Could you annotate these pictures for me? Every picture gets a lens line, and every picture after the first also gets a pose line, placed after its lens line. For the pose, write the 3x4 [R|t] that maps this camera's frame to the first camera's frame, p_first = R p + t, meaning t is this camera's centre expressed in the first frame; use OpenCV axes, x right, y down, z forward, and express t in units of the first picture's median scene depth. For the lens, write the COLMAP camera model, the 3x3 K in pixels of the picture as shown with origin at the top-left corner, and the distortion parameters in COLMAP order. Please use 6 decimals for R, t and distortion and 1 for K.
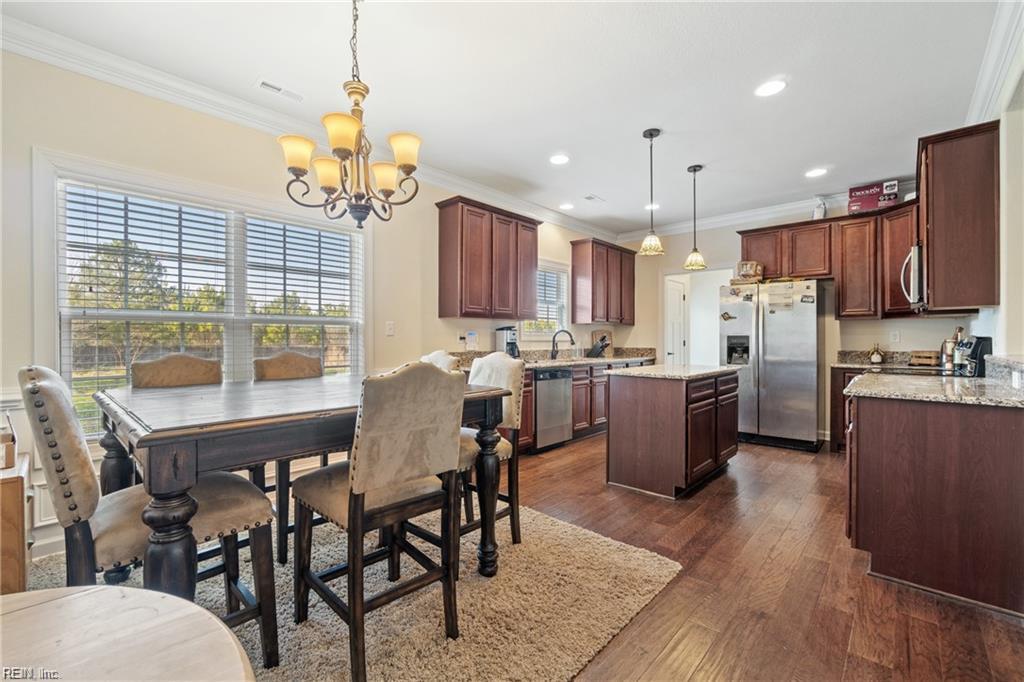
lens RADIAL K [[441.2, 0, 507.2], [0, 441.2, 340.1], [0, 0, 1]] dist [-0.003407, 0.000953]
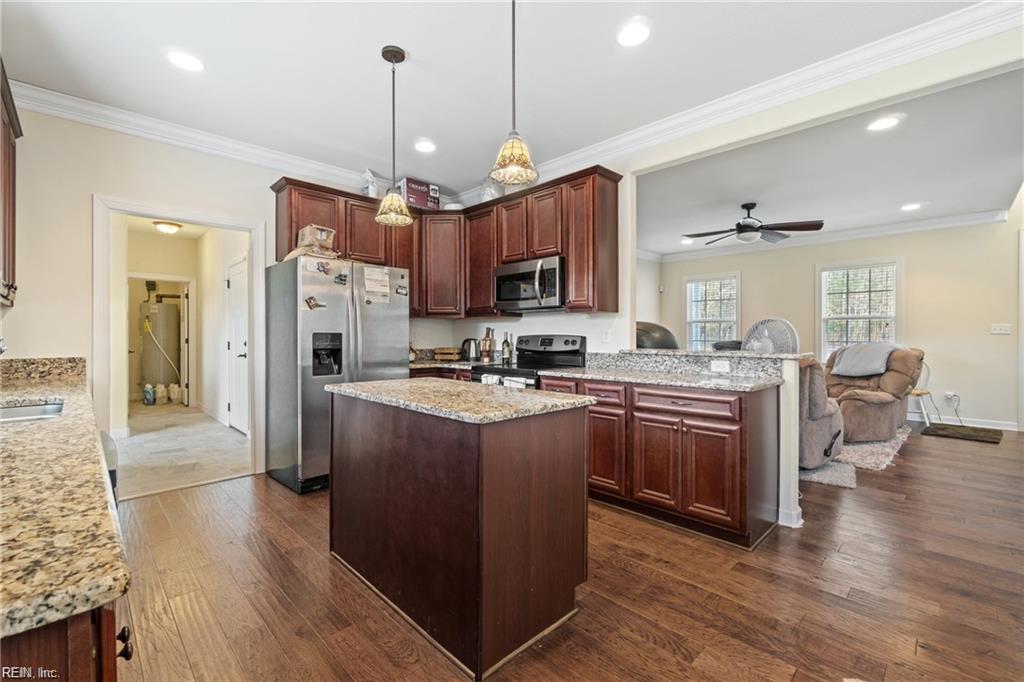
lens RADIAL K [[441.2, 0, 507.9], [0, 441.2, 337.0], [0, 0, 1]] dist [-0.003407, 0.000953]
pose [[0.056387, -0.000521, 0.998409, -0.133599], [0.001667, 0.999999, 0.000428, -0.003349], [-0.998408, 0.001641, 0.056387, 0.660891]]
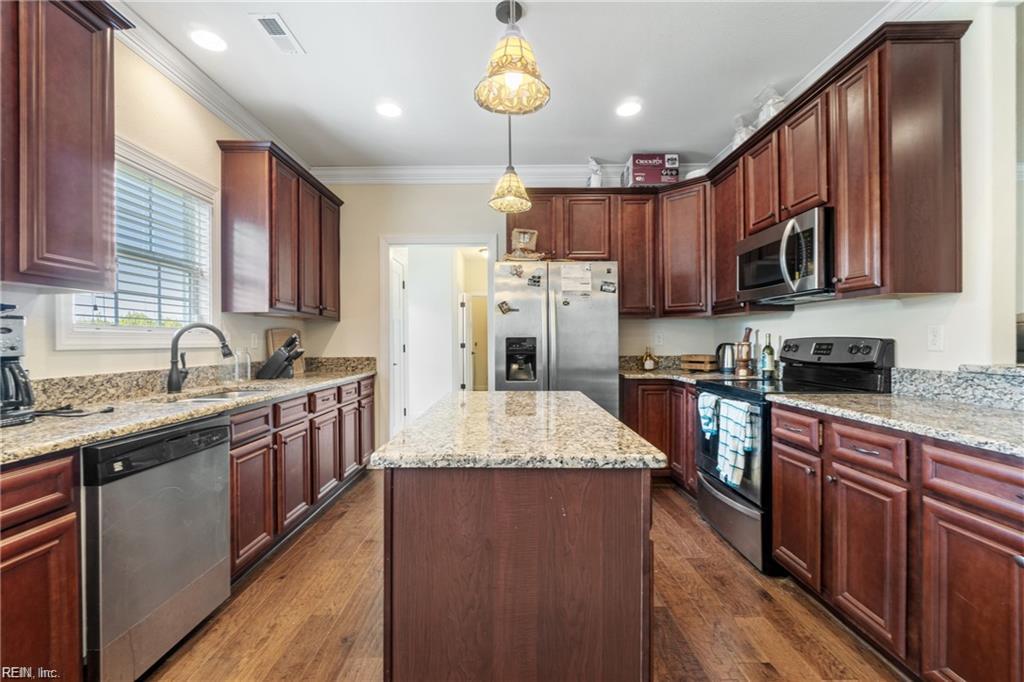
lens RADIAL K [[441.2, 0, 506.8], [0, 441.2, 342.0], [0, 0, 1]] dist [-0.003407, 0.000953]
pose [[0.741221, -0.003530, 0.671252, 0.062639], [0.005202, 0.999986, -0.000486, -0.002899], [-0.671241, 0.003852, 0.741230, 0.506954]]
